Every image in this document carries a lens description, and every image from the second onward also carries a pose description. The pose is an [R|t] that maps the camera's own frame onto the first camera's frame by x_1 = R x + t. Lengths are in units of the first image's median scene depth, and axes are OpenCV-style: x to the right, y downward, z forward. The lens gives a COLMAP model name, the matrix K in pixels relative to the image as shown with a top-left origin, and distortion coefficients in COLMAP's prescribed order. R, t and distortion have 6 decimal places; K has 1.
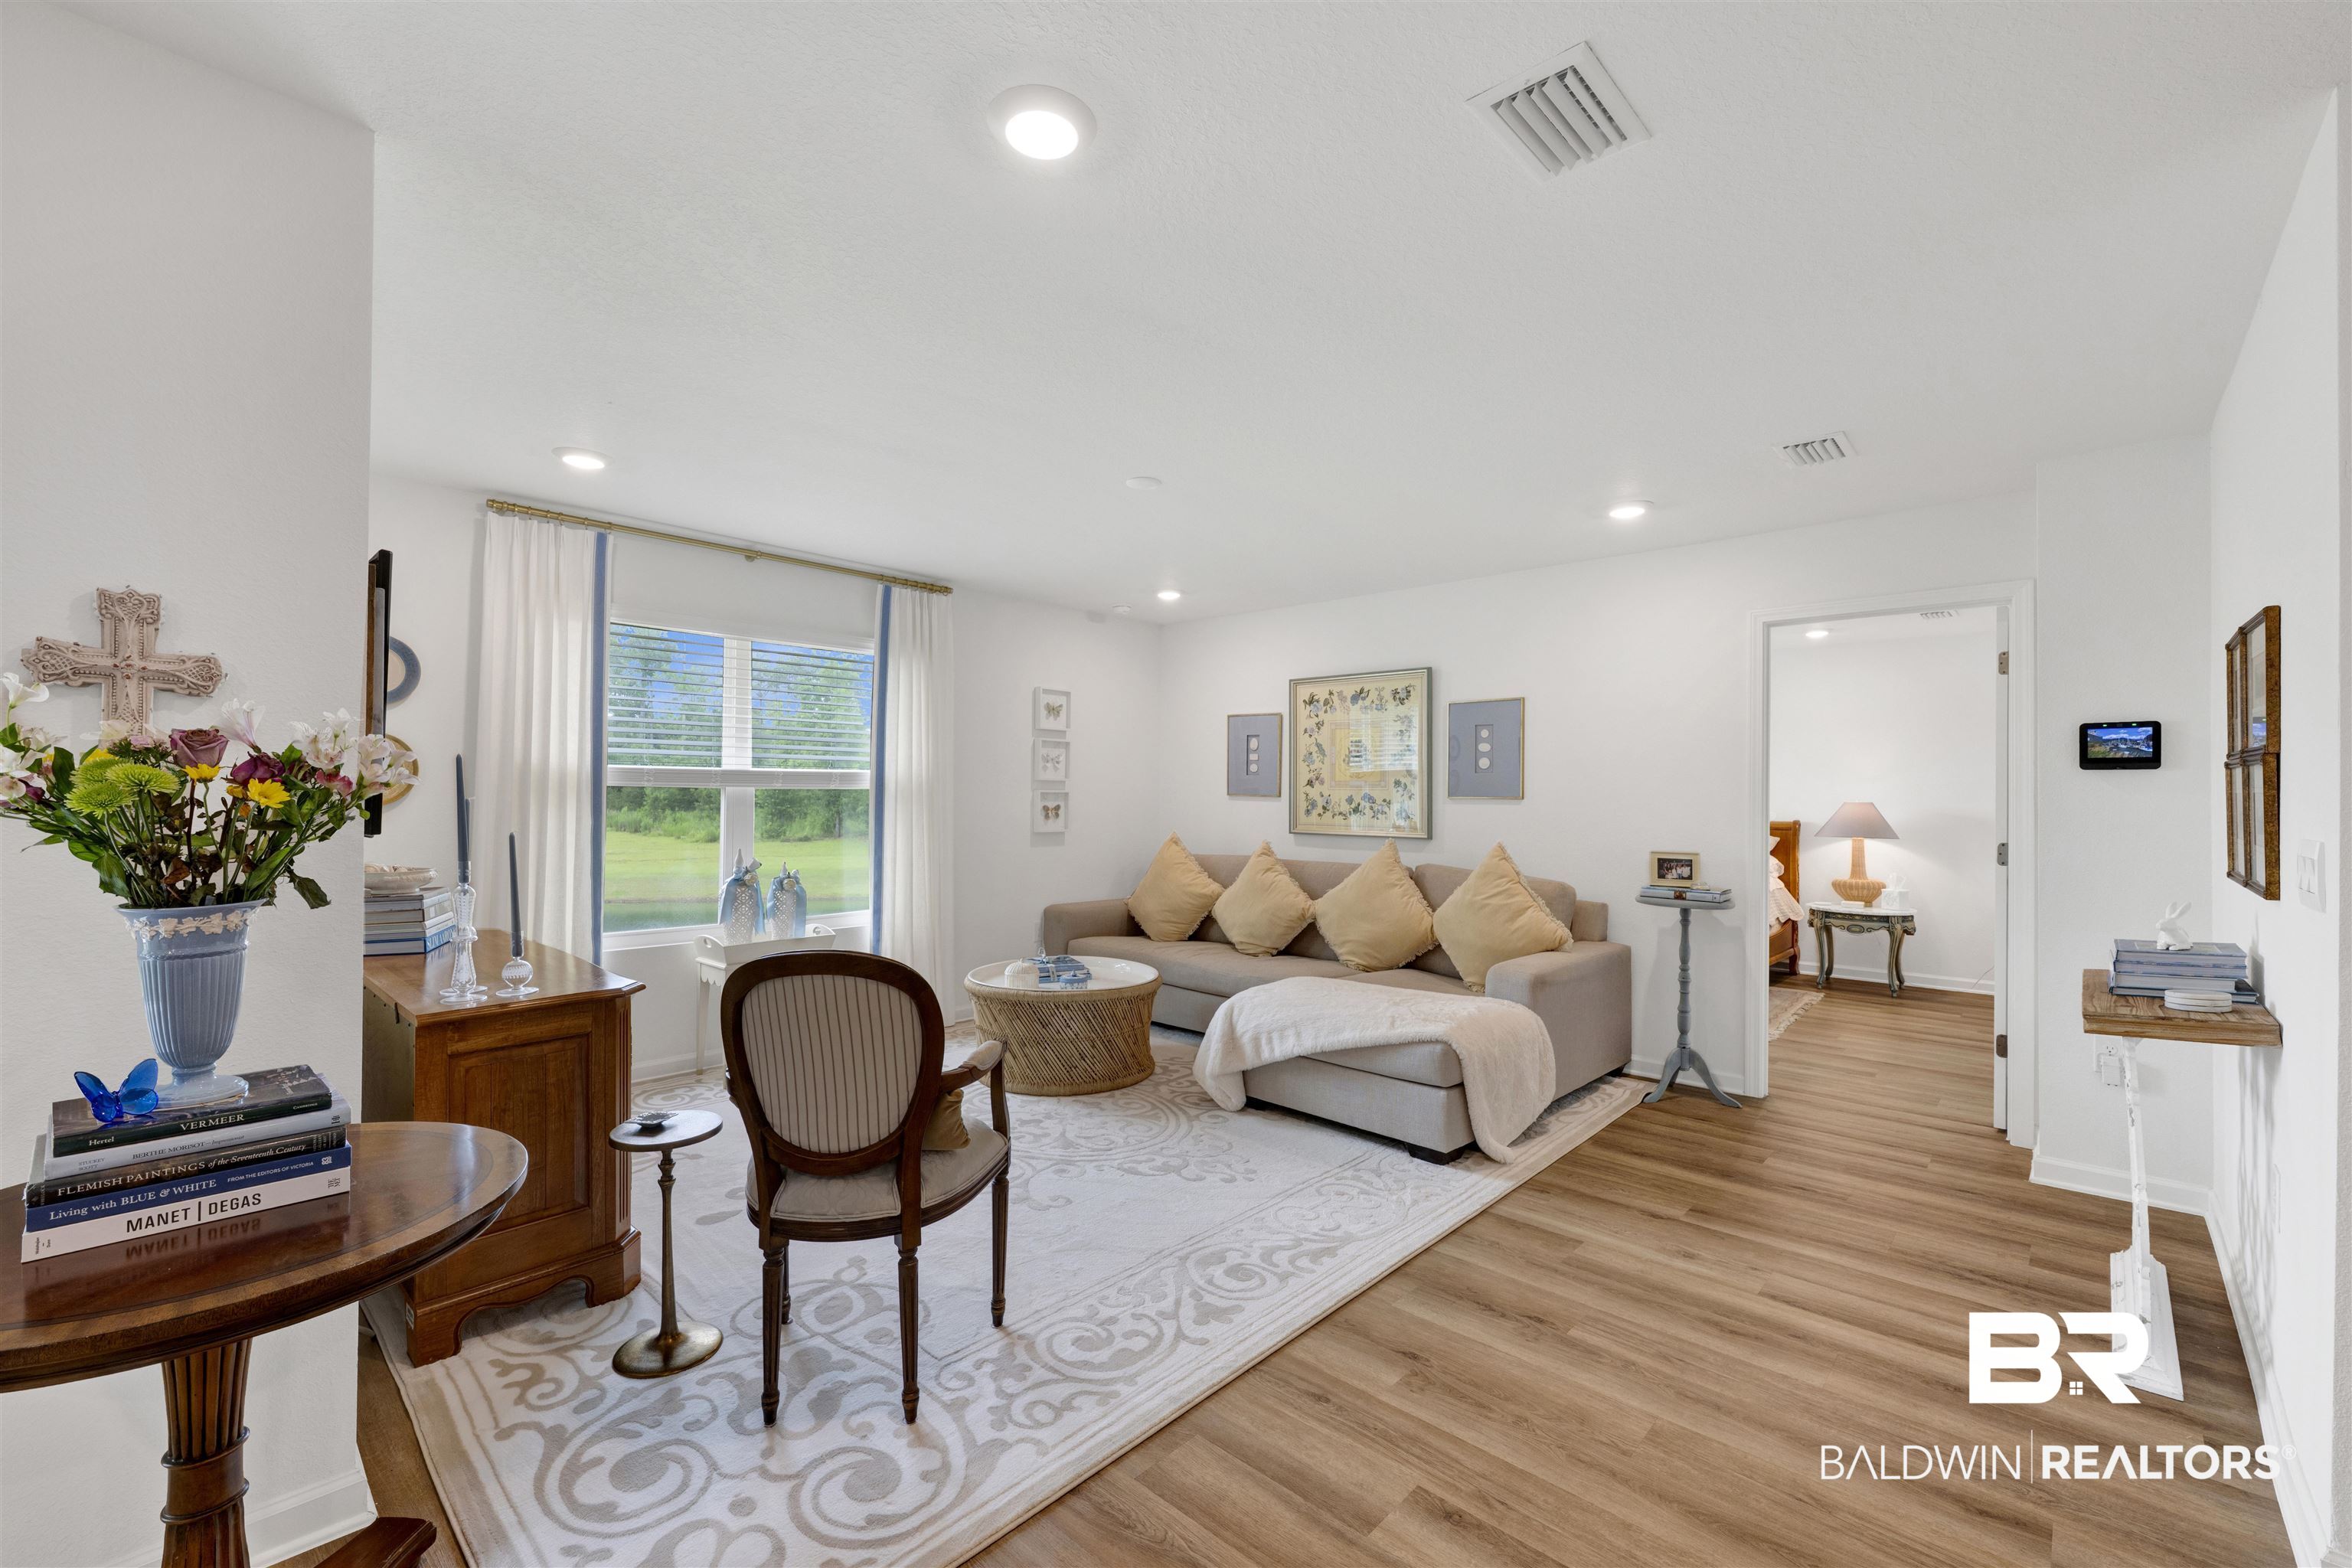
lens RADIAL K [[960.3, 0, 1177.0], [0, 960.3, 787.1], [0, 0, 1]] dist [0.000061, 0.000378]
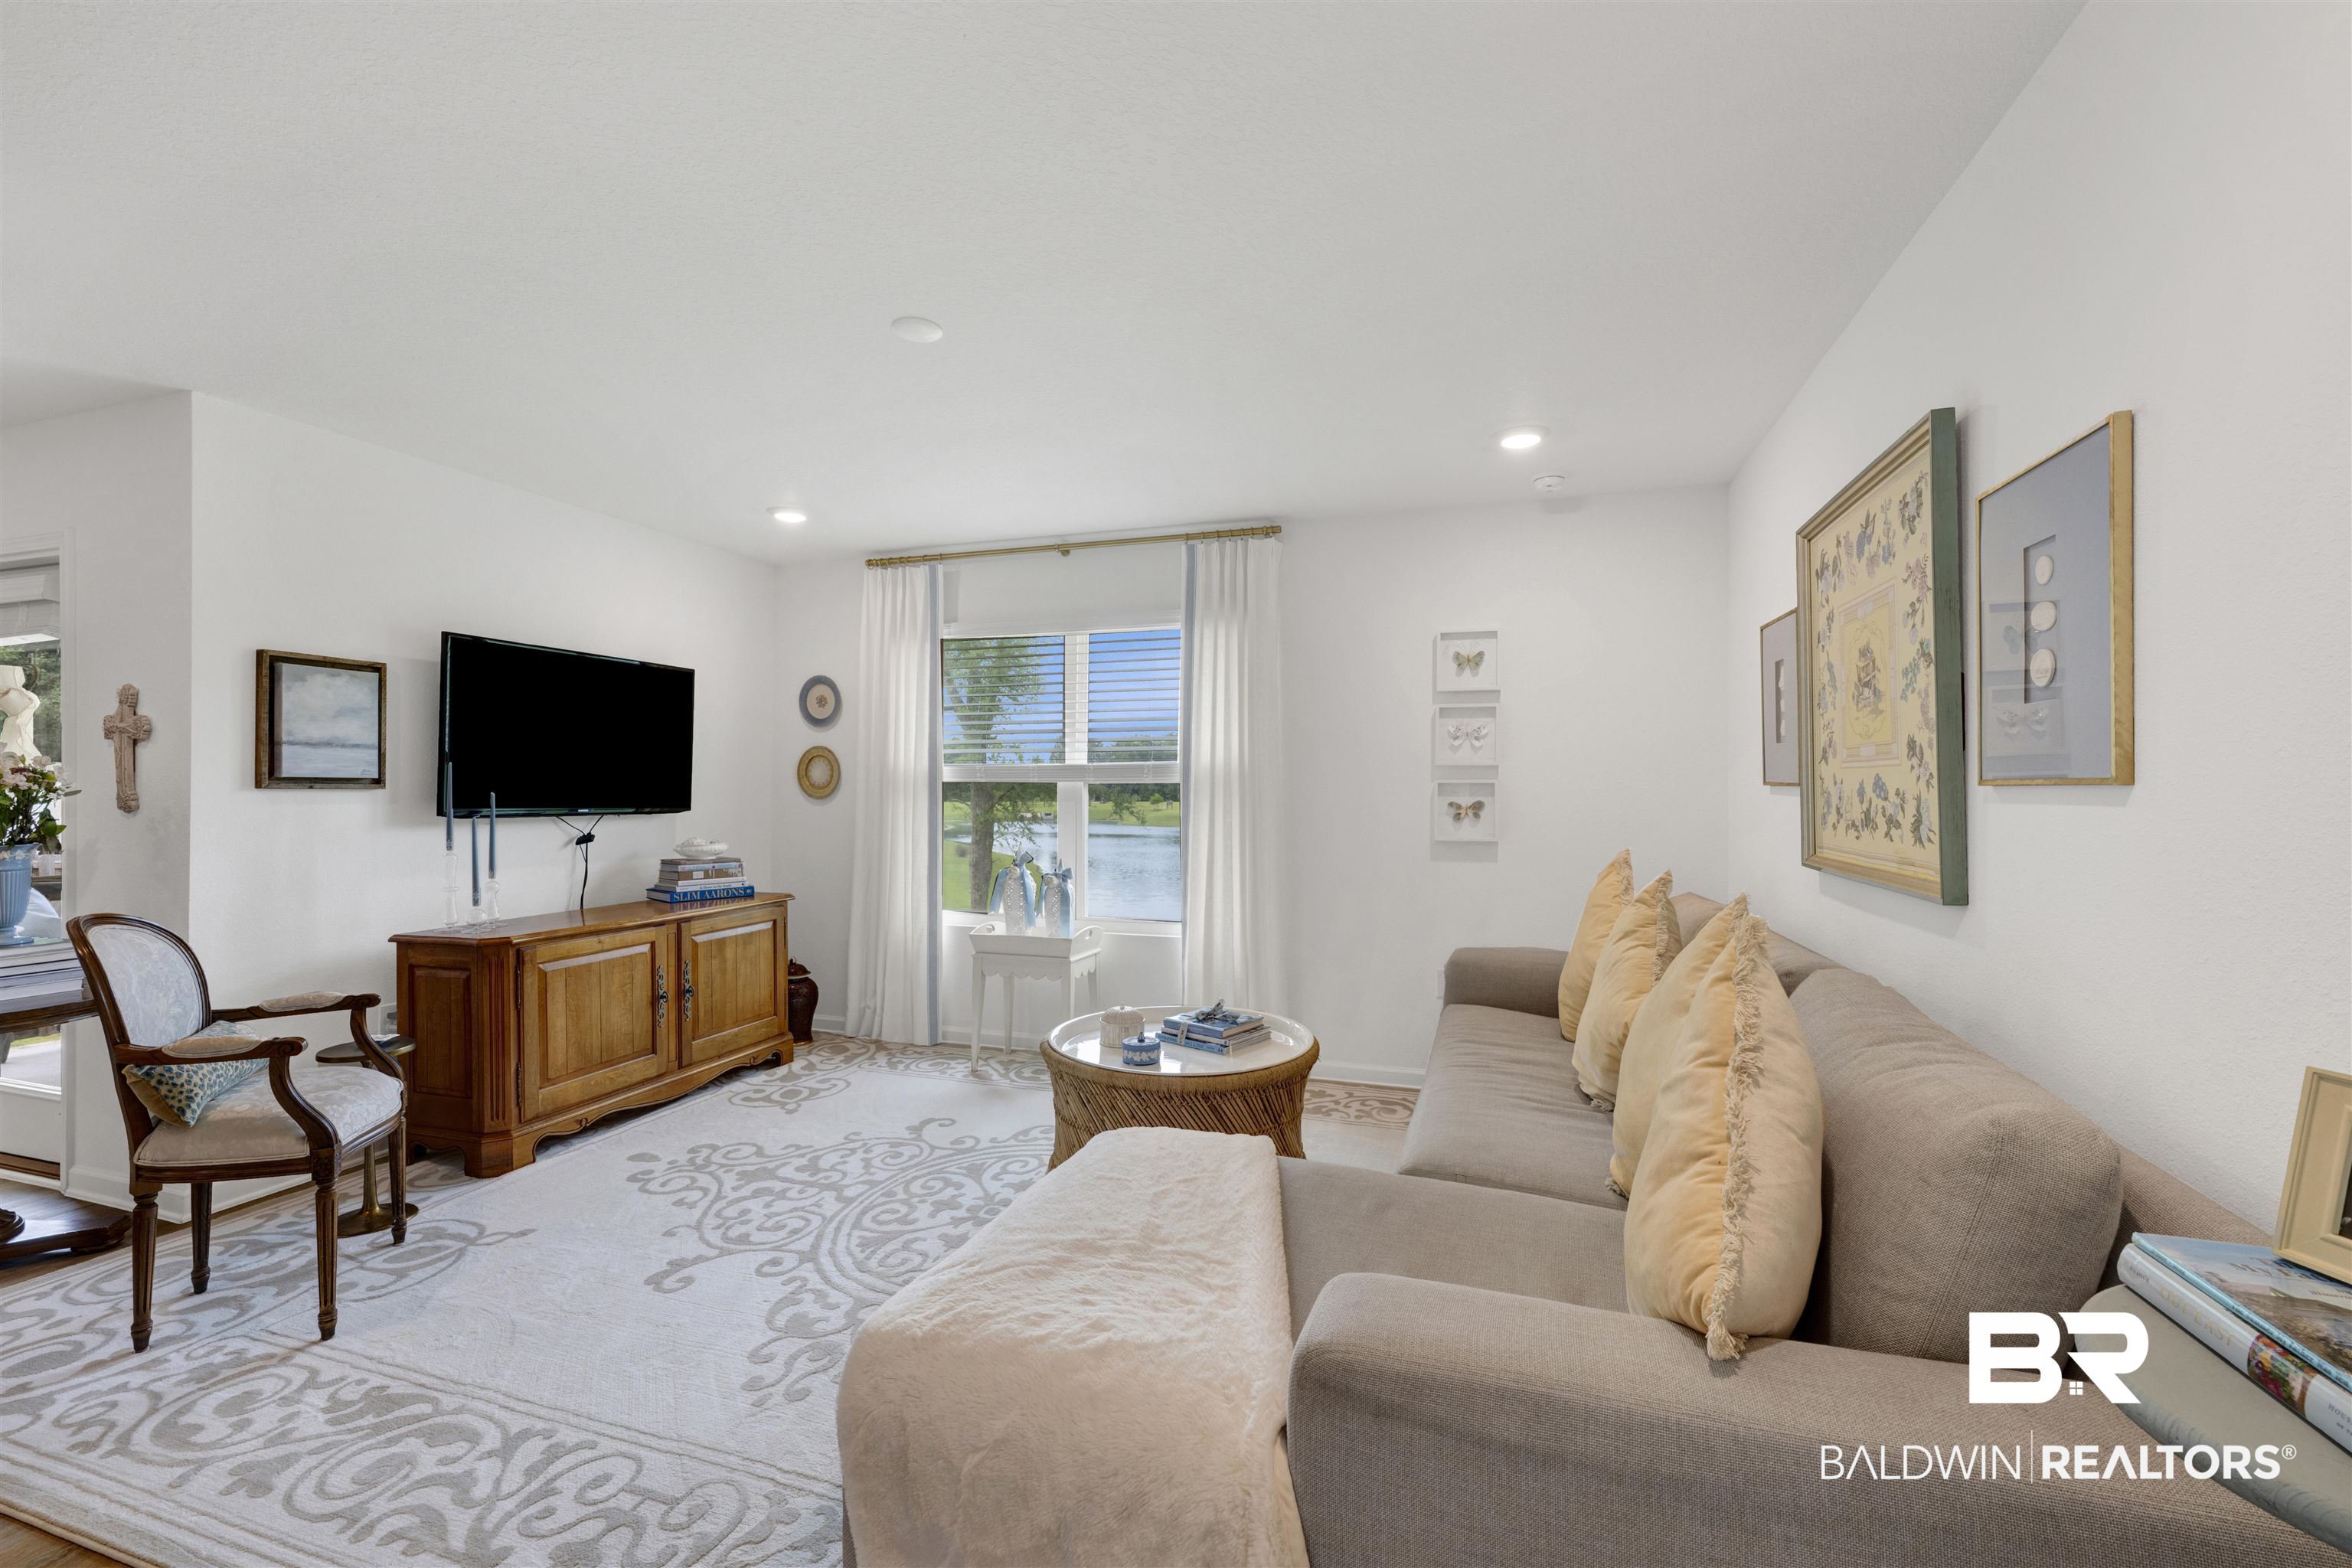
lens RADIAL K [[974.3, 0, 1178.3], [0, 974.3, 788.4], [0, 0, 1]] dist [0.000401, -0.000121]
pose [[0.422690, -0.006043, -0.906254, 0.551163], [0.012635, 0.999920, -0.000775, 0.010241], [0.906186, -0.011123, 0.422733, 0.707919]]
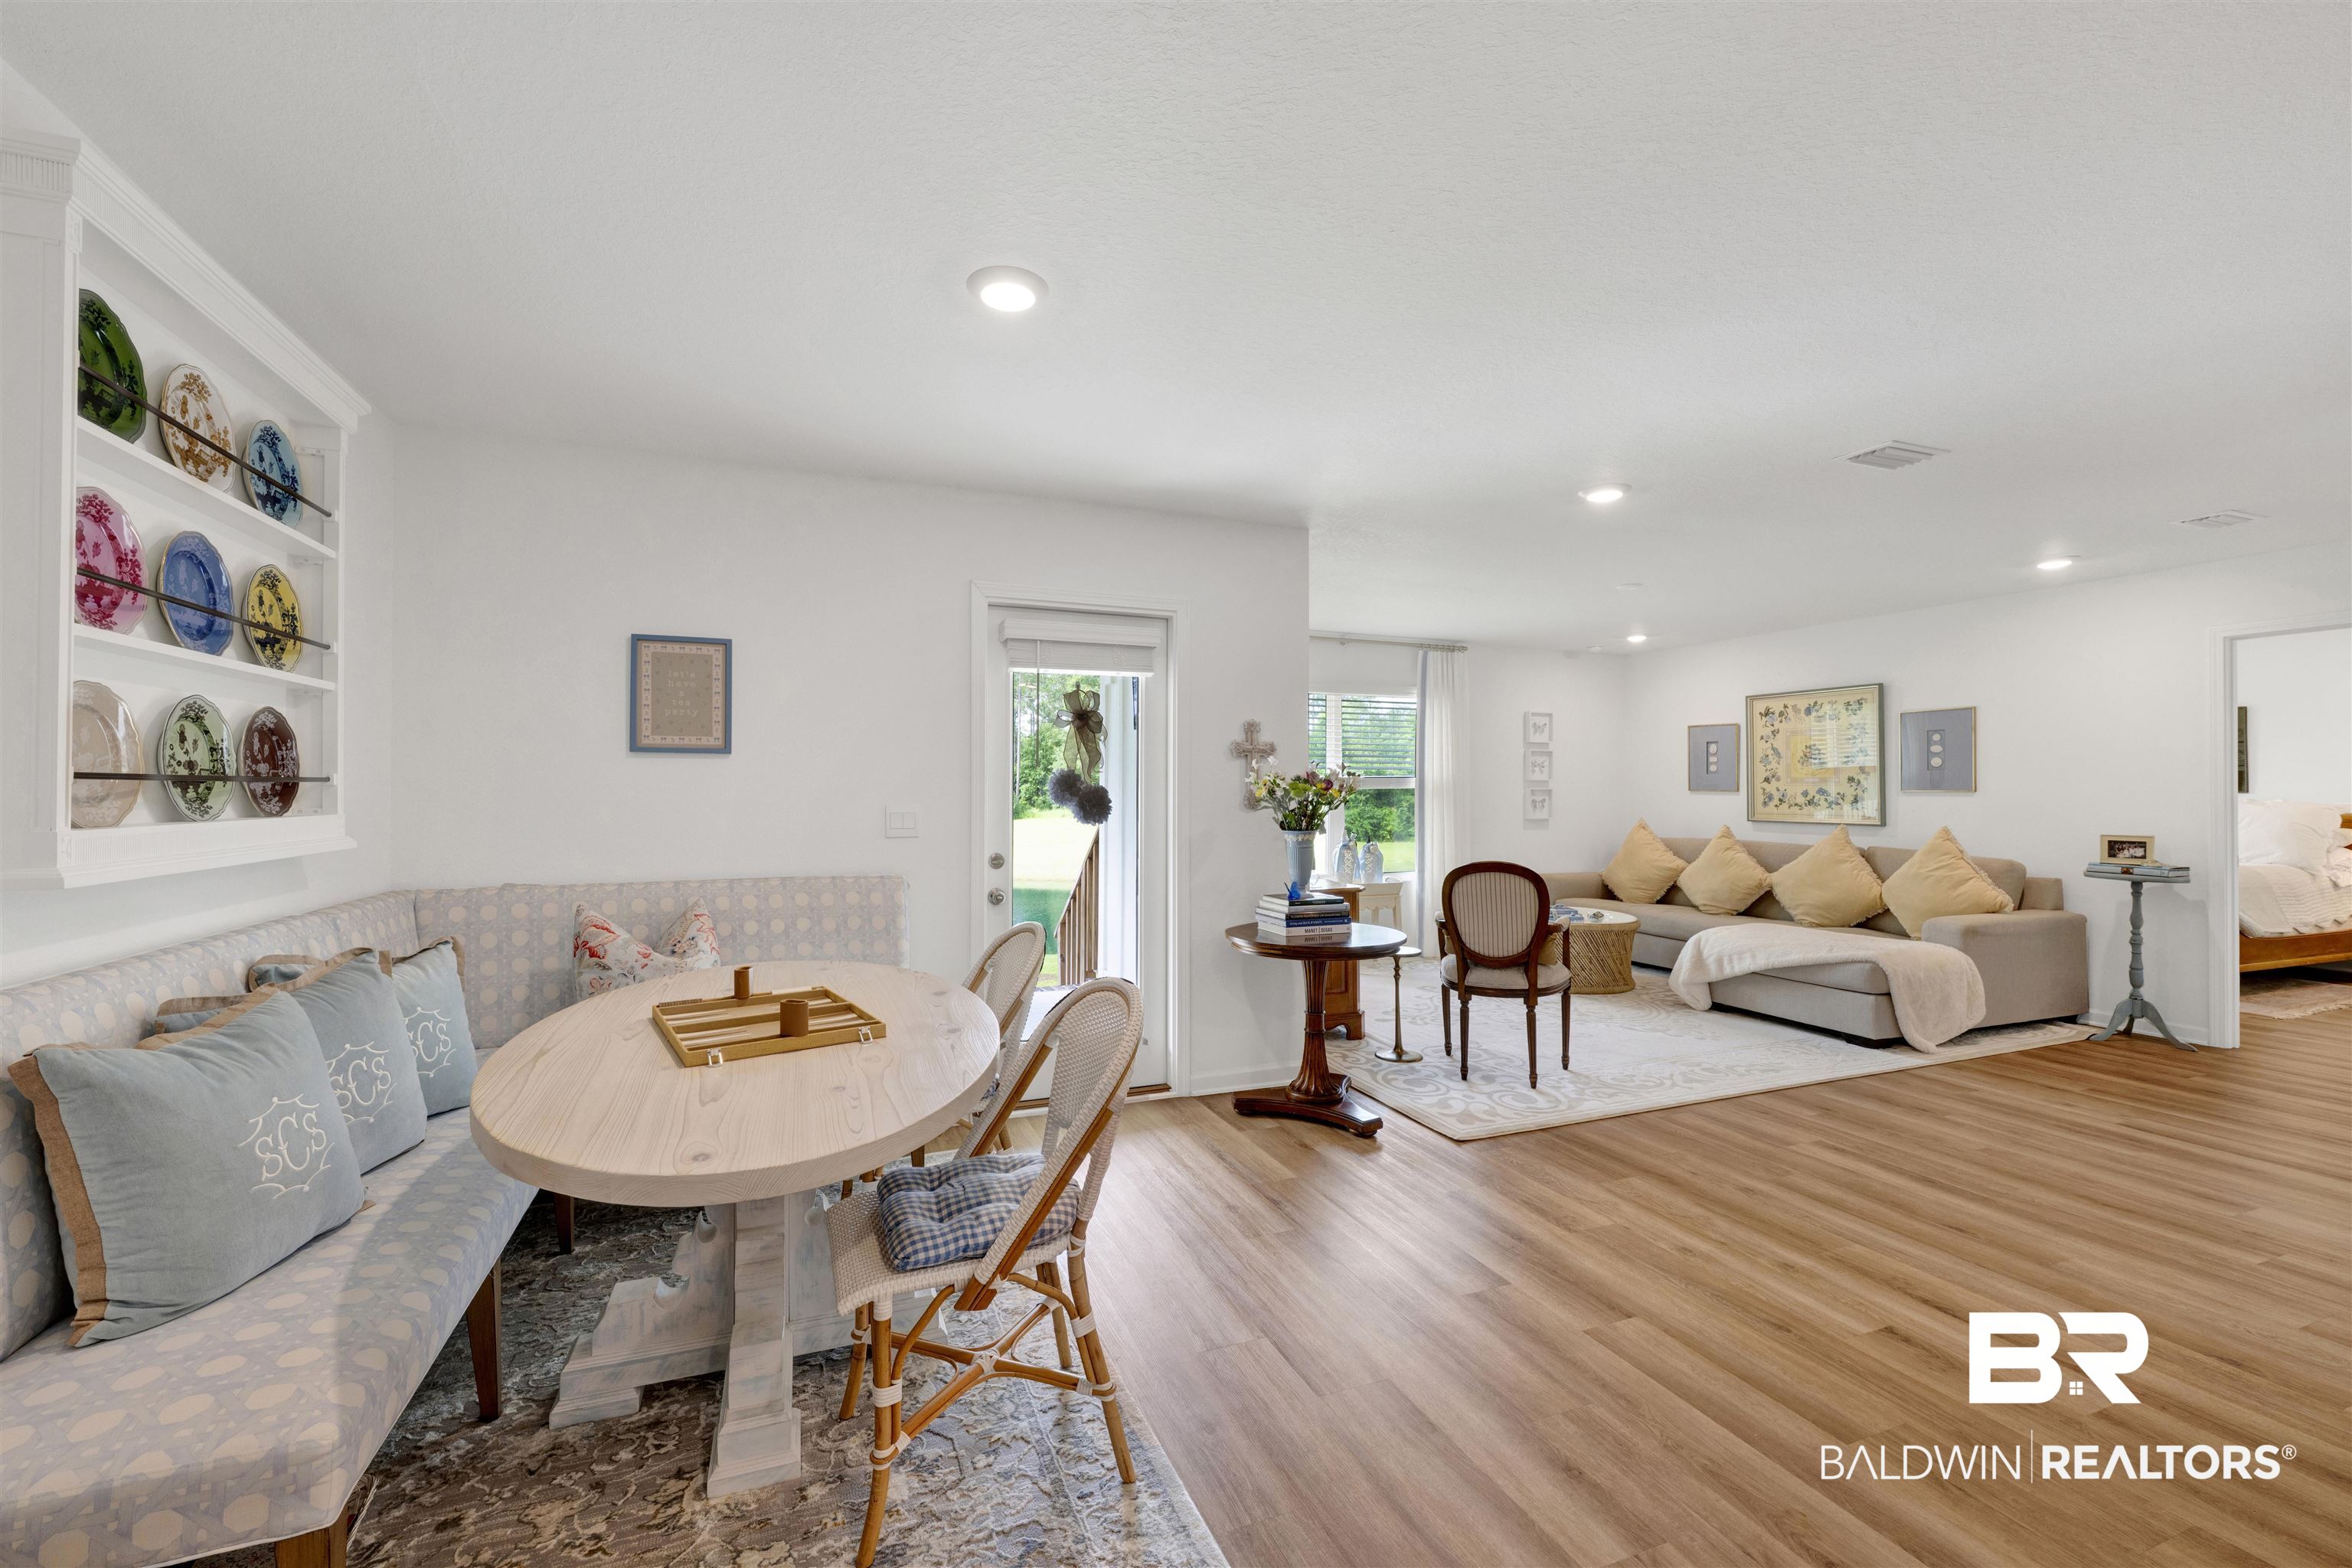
lens RADIAL K [[960.3, 0, 1146.7], [0, 960.3, 784.6], [0, 0, 1]] dist [0.000061, 0.000378]
pose [[0.900496, -0.011776, -0.434704, -0.054957], [0.011741, 0.999927, -0.002765, -0.005421], [0.434705, -0.002614, 0.900569, -0.593558]]
